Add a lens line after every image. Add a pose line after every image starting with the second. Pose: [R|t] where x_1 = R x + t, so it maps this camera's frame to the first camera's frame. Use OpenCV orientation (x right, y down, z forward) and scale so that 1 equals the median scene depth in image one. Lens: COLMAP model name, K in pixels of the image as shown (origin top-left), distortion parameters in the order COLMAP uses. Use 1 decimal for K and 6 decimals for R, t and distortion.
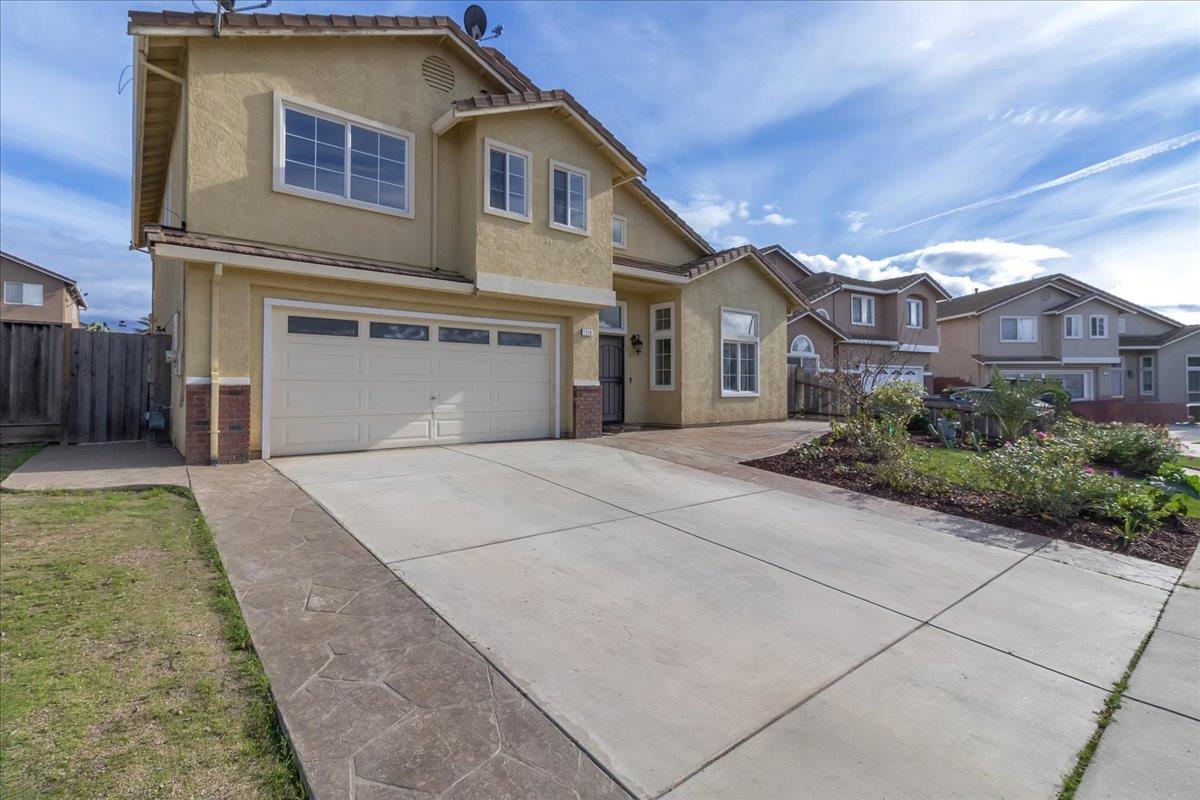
lens RADIAL K [[559.7, 0, 595.3], [0, 559.7, 373.3], [0, 0, 1]] dist [0.001512, -0.000061]
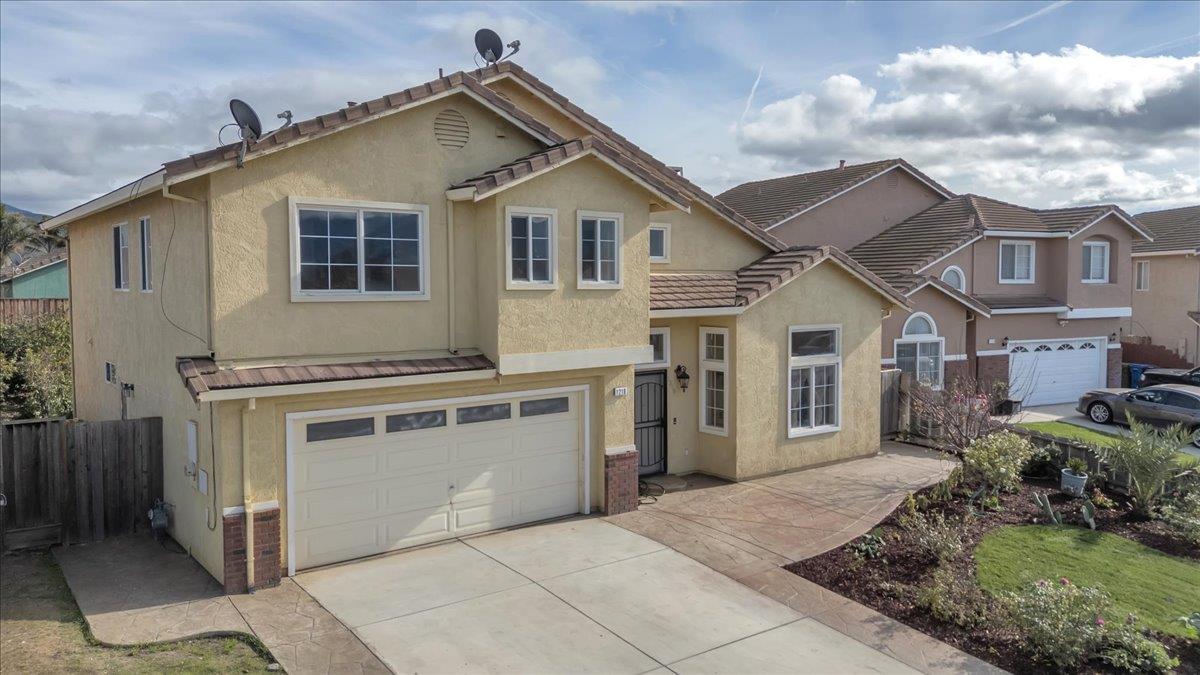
lens RADIAL K [[883.6, 0, 613.7], [0, 883.6, 332.8], [0, 0, 1]] dist [0.119589, -0.174763]
pose [[0.999488, -0.001373, -0.031953, 0.020403], [0.003711, 0.997310, 0.073212, -0.292552], [0.031766, -0.073293, 0.996804, -0.396108]]
